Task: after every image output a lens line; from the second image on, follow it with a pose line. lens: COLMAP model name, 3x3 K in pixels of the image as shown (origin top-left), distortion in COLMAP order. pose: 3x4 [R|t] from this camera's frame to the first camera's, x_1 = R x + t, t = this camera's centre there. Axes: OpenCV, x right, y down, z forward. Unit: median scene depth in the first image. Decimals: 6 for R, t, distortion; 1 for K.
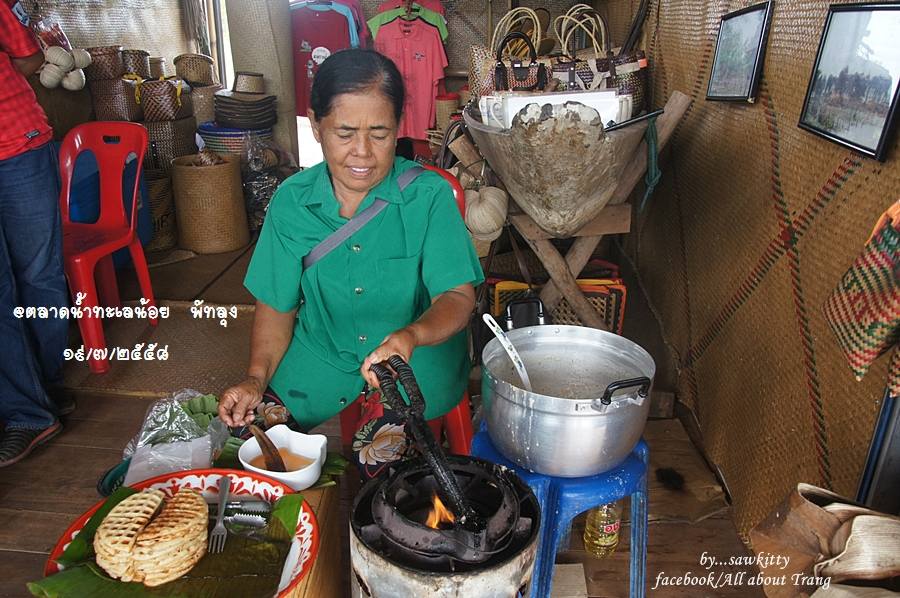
lens RADIAL K [[734.5, 0, 450.2], [0, 734.5, 313.6], [0, 0, 1]] dist [-0.161811, 0.143993]
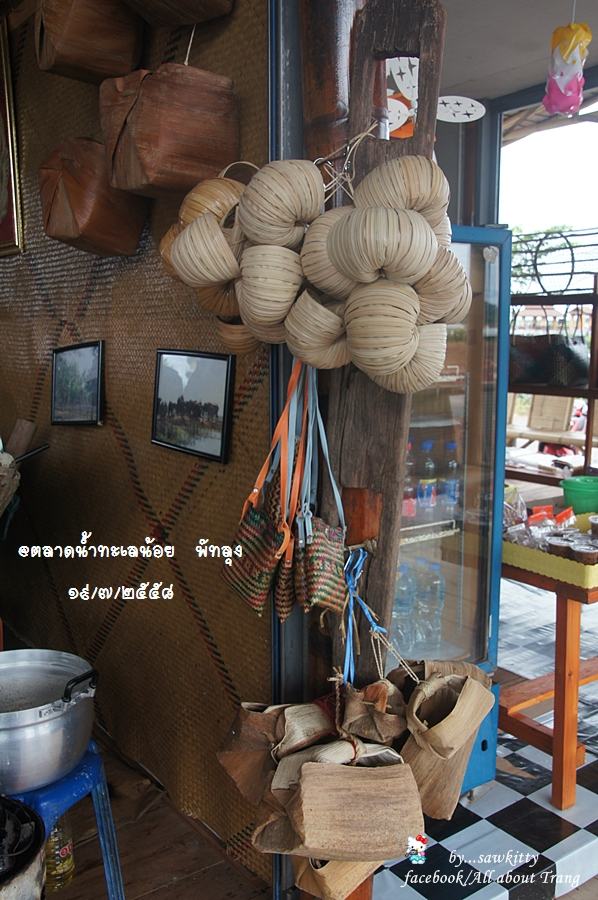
lens RADIAL K [[833.4, 0, 299.0], [0, 833.4, 450.0], [0, 0, 1]] dist [0.004981, 0.011342]
pose [[0.766645, -0.101657, 0.633973, -0.238627], [0.250072, 0.956694, -0.149001, 0.026544], [-0.591371, 0.272770, 0.758866, -0.250882]]
